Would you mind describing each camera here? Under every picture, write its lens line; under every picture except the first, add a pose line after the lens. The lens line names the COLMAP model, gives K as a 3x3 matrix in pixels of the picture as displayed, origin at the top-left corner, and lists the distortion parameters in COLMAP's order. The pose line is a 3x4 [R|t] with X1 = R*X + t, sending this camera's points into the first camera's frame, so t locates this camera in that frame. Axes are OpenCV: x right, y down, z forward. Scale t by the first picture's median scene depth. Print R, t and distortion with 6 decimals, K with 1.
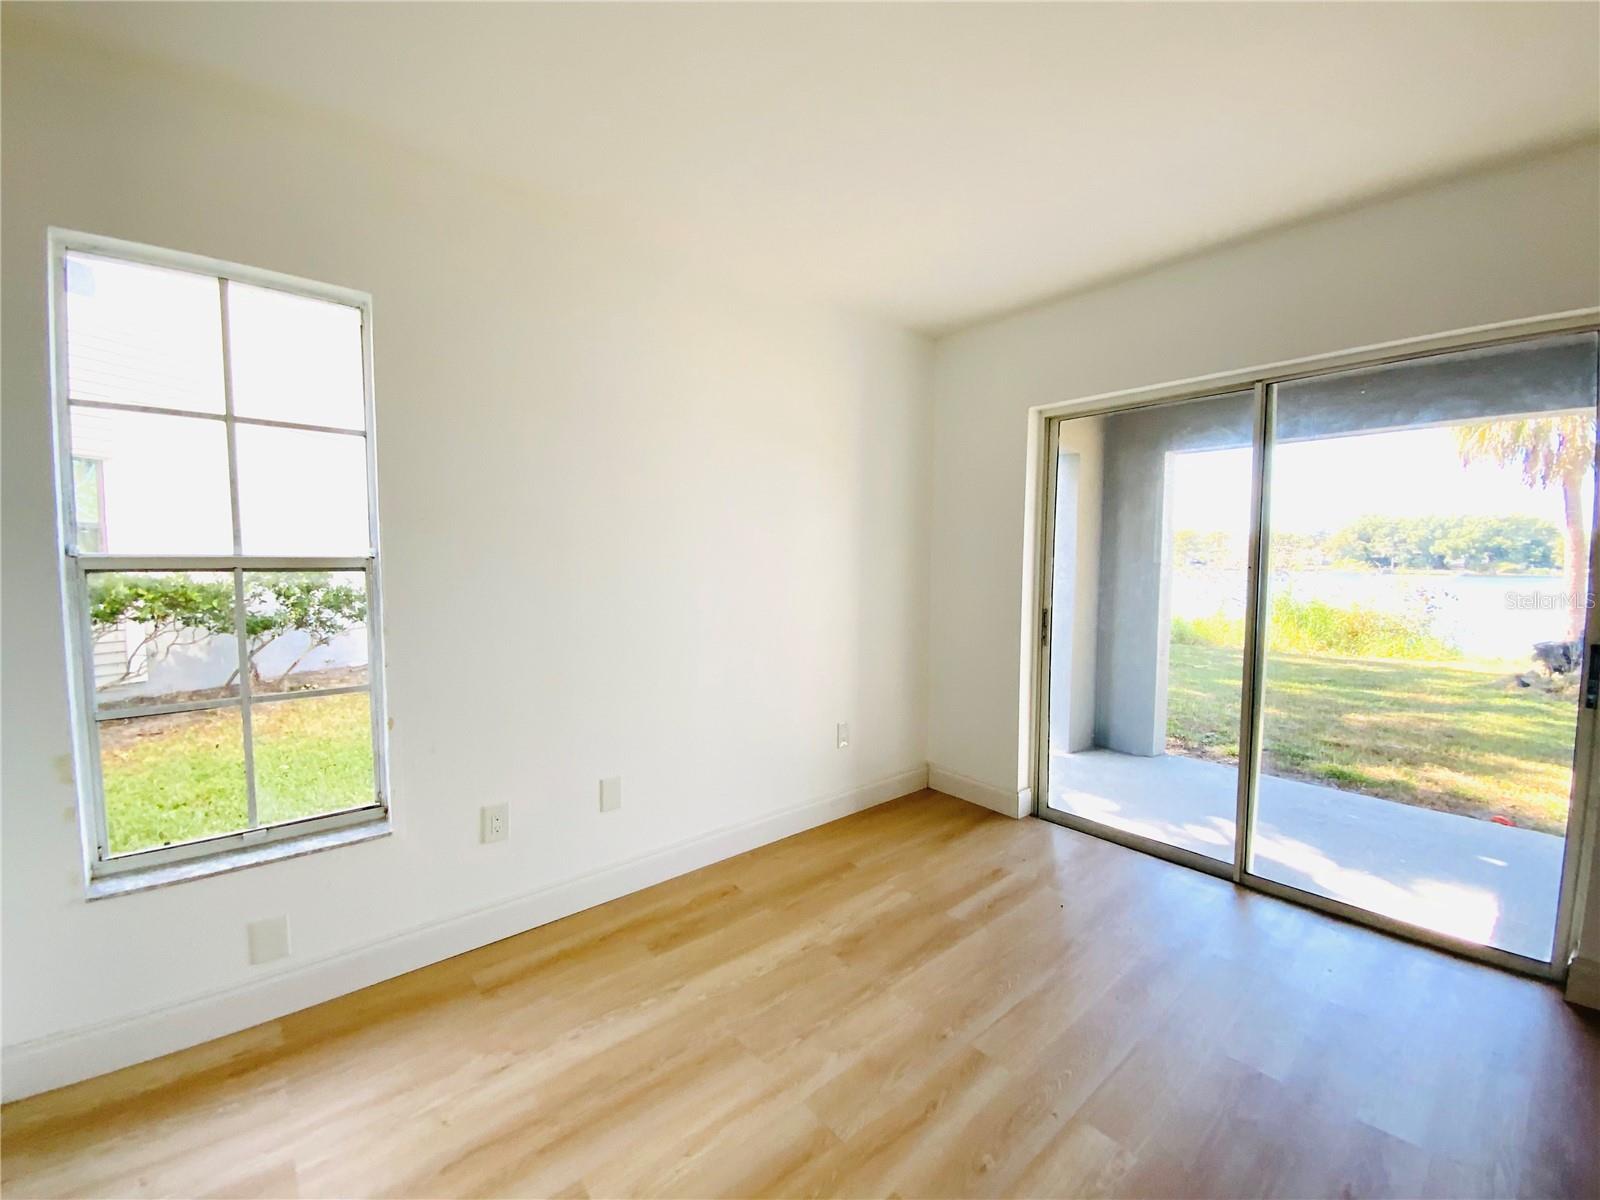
lens RADIAL K [[662.7, 0, 800.0], [0, 662.7, 600.0], [0, 0, 1]] dist [-0.000443, -0.000158]
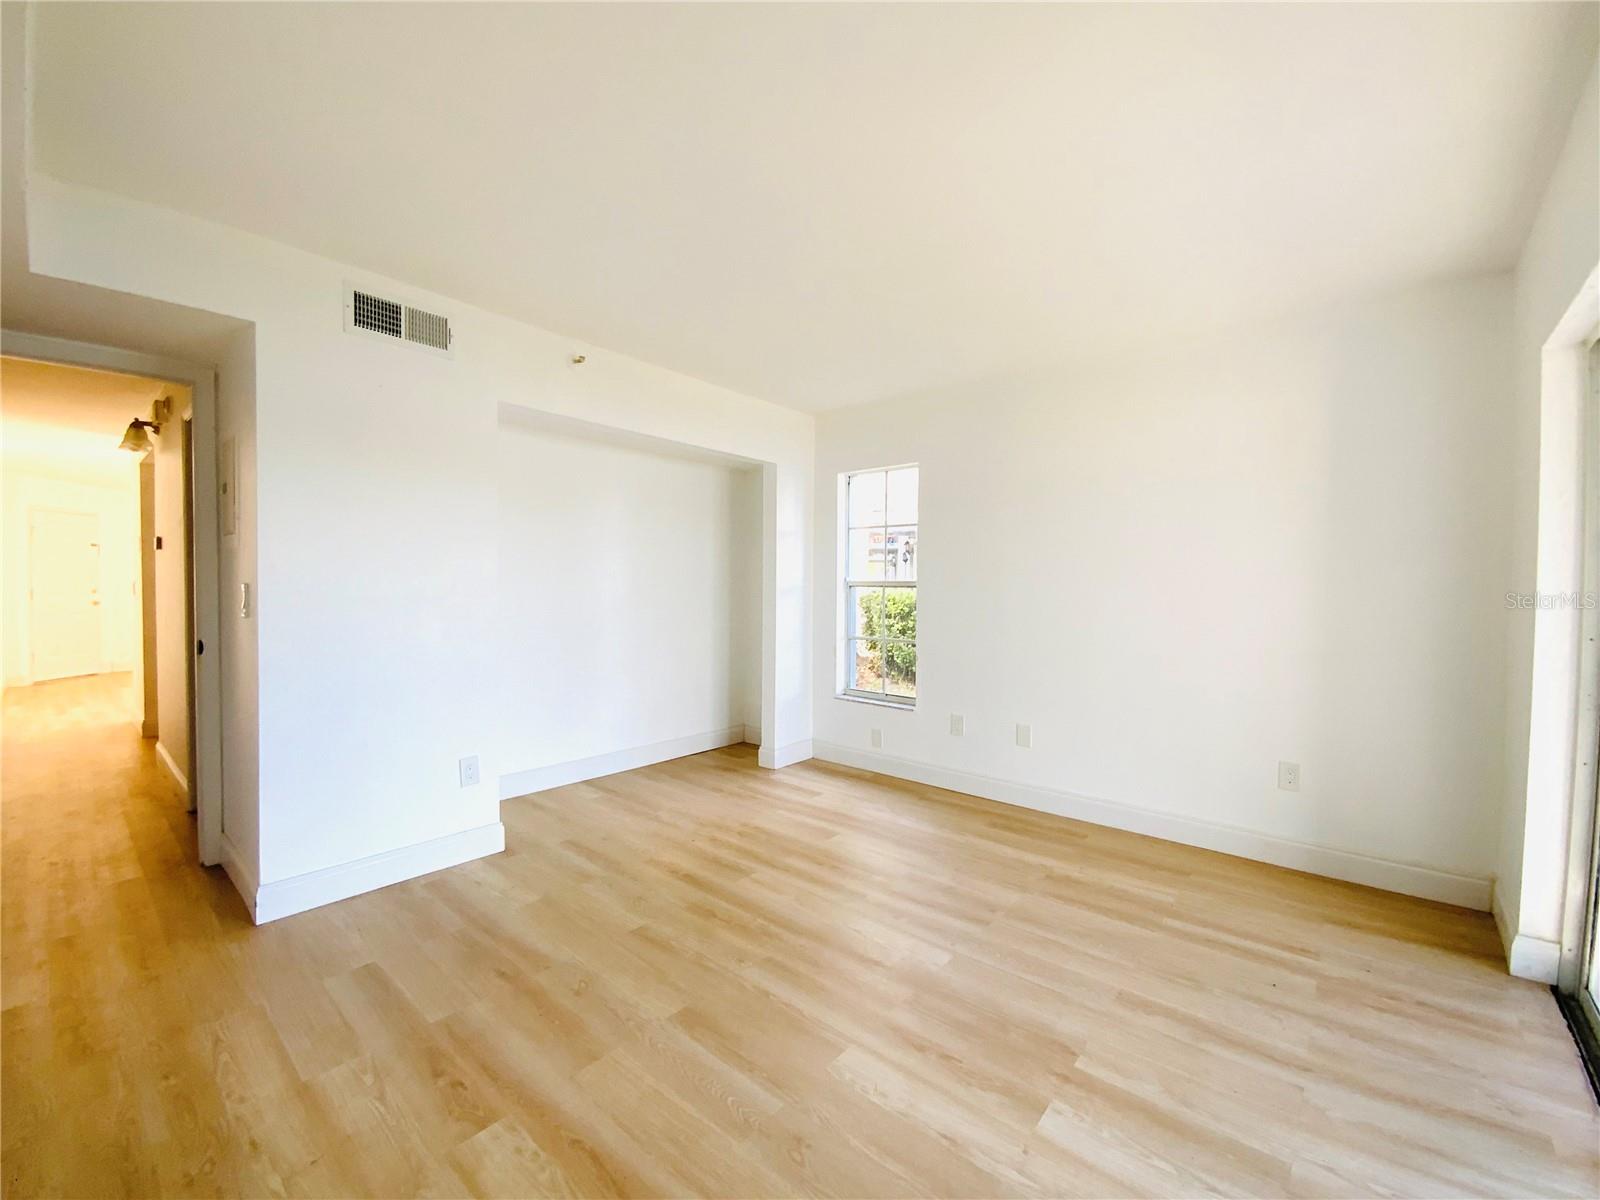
lens RADIAL K [[646.7, 0, 816.8], [0, 646.7, 595.2], [0, 0, 1]] dist [-0.017866, -0.000572]
pose [[0.183833, 0.014989, -0.982843, 1.153430], [-0.079741, 0.996816, 0.000288, 0.004839], [0.979718, 0.078320, 0.184443, 0.237638]]
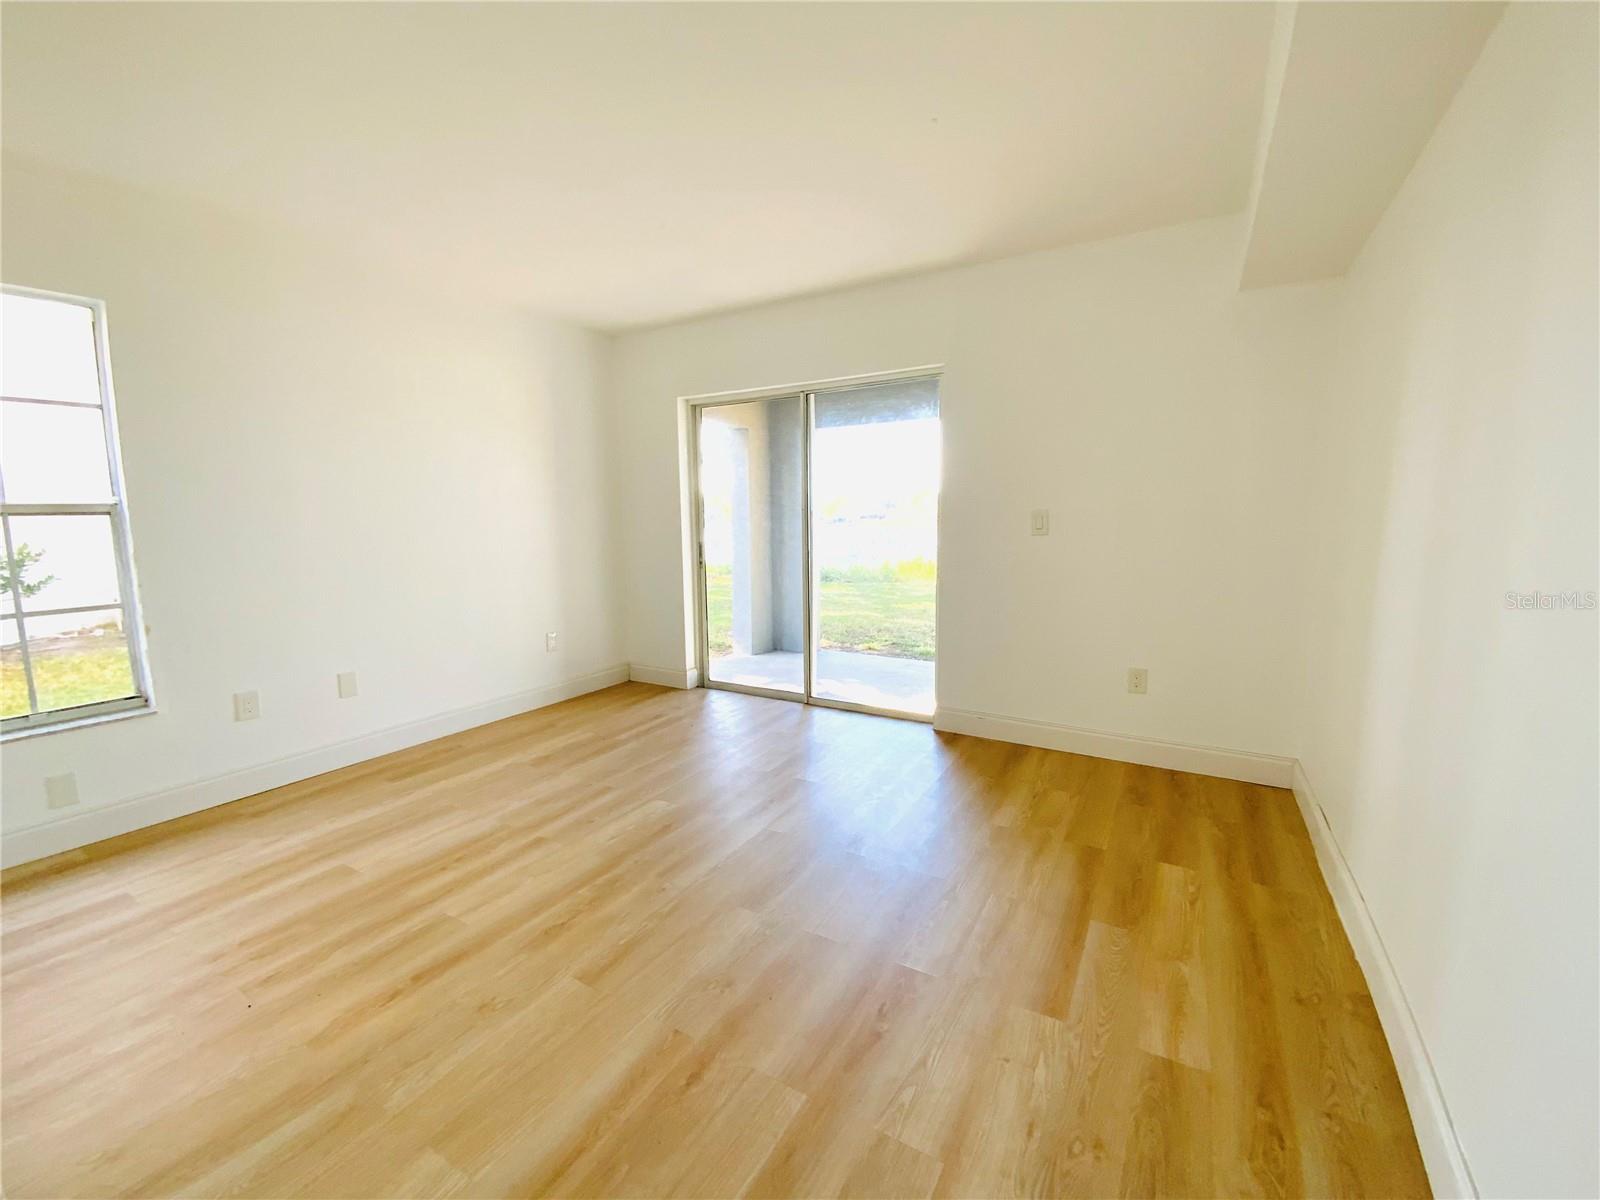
lens RADIAL K [[646.7, 0, 816.8], [0, 646.7, 595.2], [0, 0, 1]] dist [-0.017866, -0.000572]
pose [[0.933863, -0.055957, 0.353226, 0.156328], [0.036647, 0.997457, 0.061127, 0.075576], [-0.355748, -0.044140, 0.933539, -0.548933]]
